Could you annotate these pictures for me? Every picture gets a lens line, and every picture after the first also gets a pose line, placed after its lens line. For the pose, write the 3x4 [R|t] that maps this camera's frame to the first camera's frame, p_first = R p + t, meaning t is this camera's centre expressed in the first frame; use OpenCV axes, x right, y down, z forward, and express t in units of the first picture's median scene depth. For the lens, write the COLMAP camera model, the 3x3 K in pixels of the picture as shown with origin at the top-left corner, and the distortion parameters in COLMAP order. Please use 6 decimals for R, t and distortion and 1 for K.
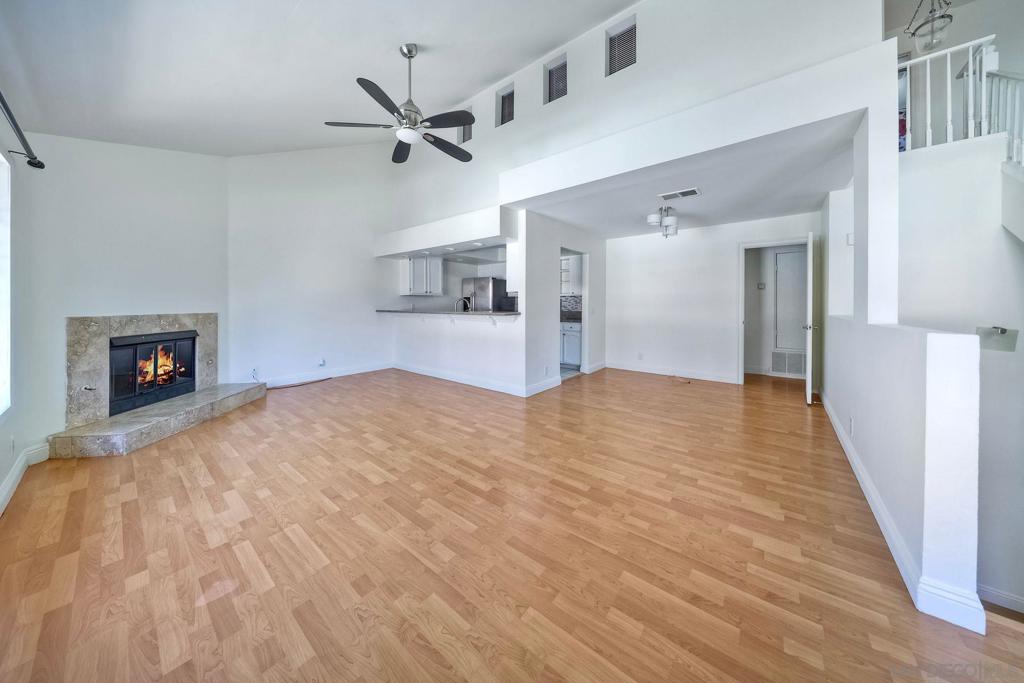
lens RADIAL K [[315.3, 0, 522.8], [0, 315.3, 305.2], [0, 0, 1]] dist [0.000413, 0.000026]
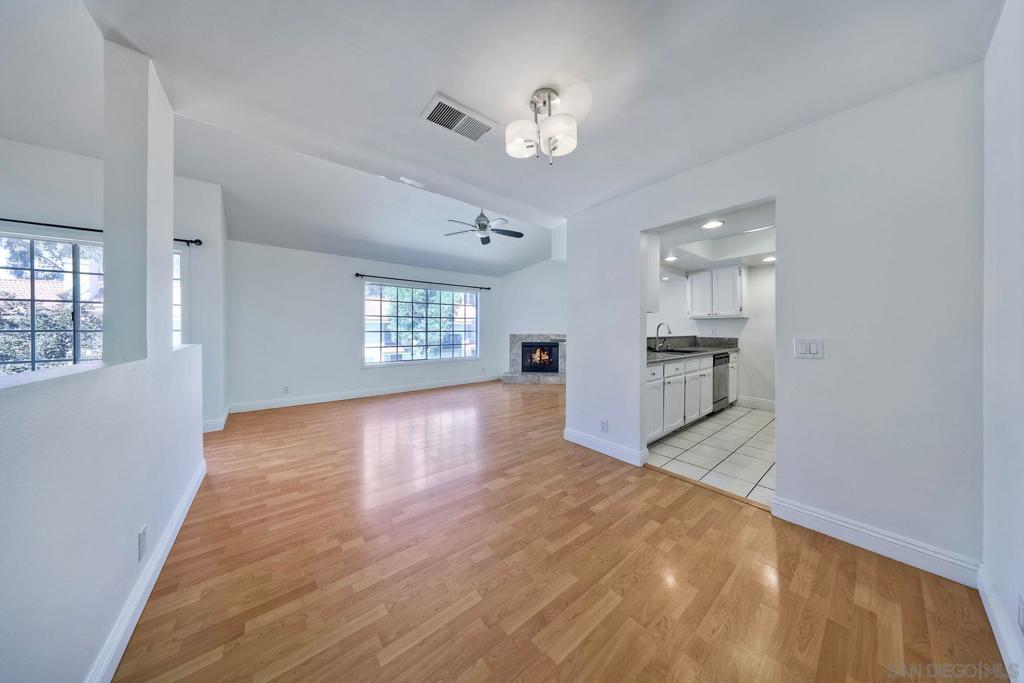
lens RADIAL K [[304.8, 0, 516.0], [0, 304.8, 324.5], [0, 0, 1]] dist [-0.000237, -0.000013]
pose [[-0.218988, -0.016059, -0.975595, 1.311798], [0.001714, 0.999857, -0.016843, -0.004046], [0.975726, -0.005360, -0.218929, 1.629234]]
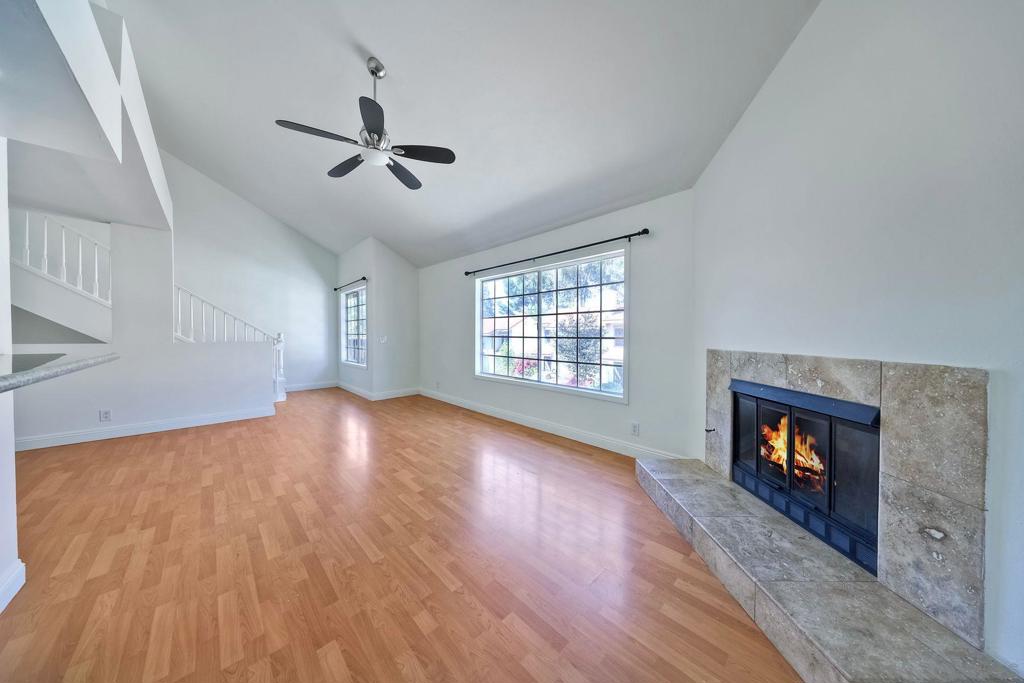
lens RADIAL K [[310.1, 0, 507.9], [0, 310.1, 337.4], [0, 0, 1]] dist [0.000186, -0.001638]
pose [[-0.989141, -0.005149, 0.146881, -0.941645], [-0.003800, 0.999948, 0.009465, -0.003764], [-0.146922, 0.008804, -0.989109, 1.966614]]
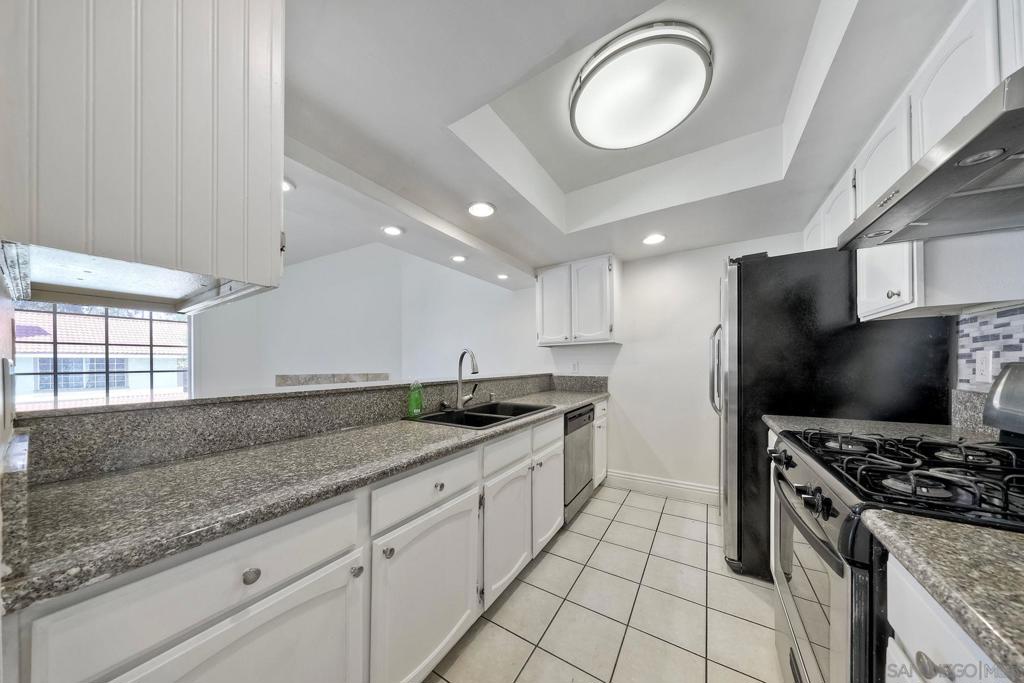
lens RADIAL K [[306.6, 0, 511.9], [0, 306.6, 365.3], [0, 0, 1]] dist [-0.000236, 0.000009]
pose [[0.089457, 0.000909, -0.995990, 0.335424], [0.012553, 0.999919, 0.002040, -0.001564], [0.995912, -0.012685, 0.089438, 2.073762]]
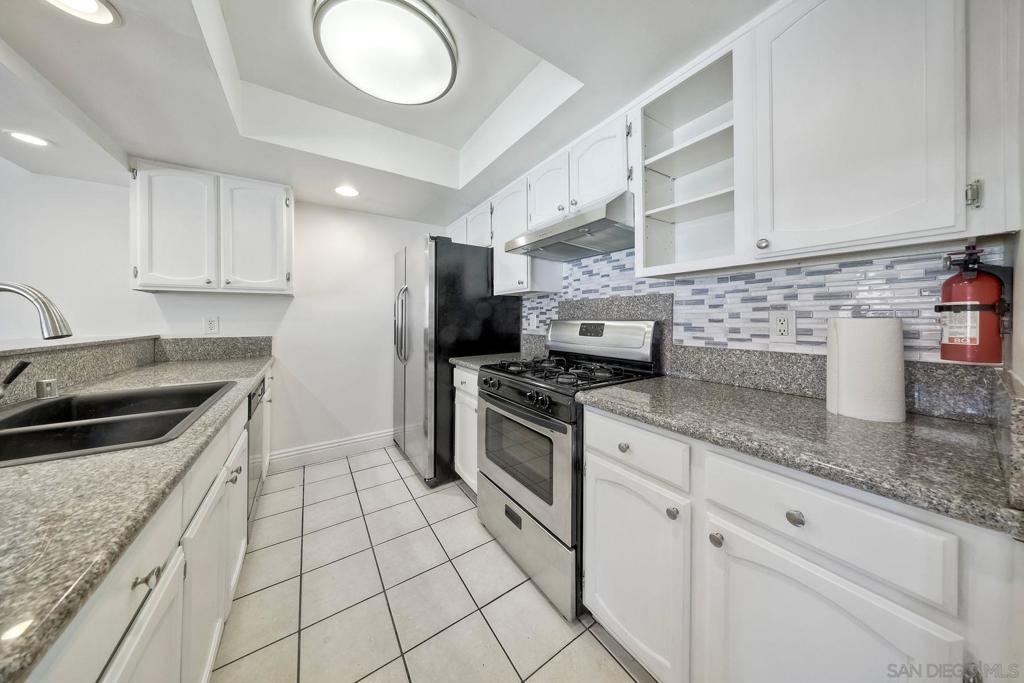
lens RADIAL K [[304.0, 0, 511.4], [0, 304.0, 320.1], [0, 0, 1]] dist [0.000024, 0.000004]
pose [[0.945354, -0.003892, -0.326023, 0.191203], [0.005768, 0.999972, 0.004787, -0.000640], [0.325995, -0.006406, 0.945350, 1.906007]]
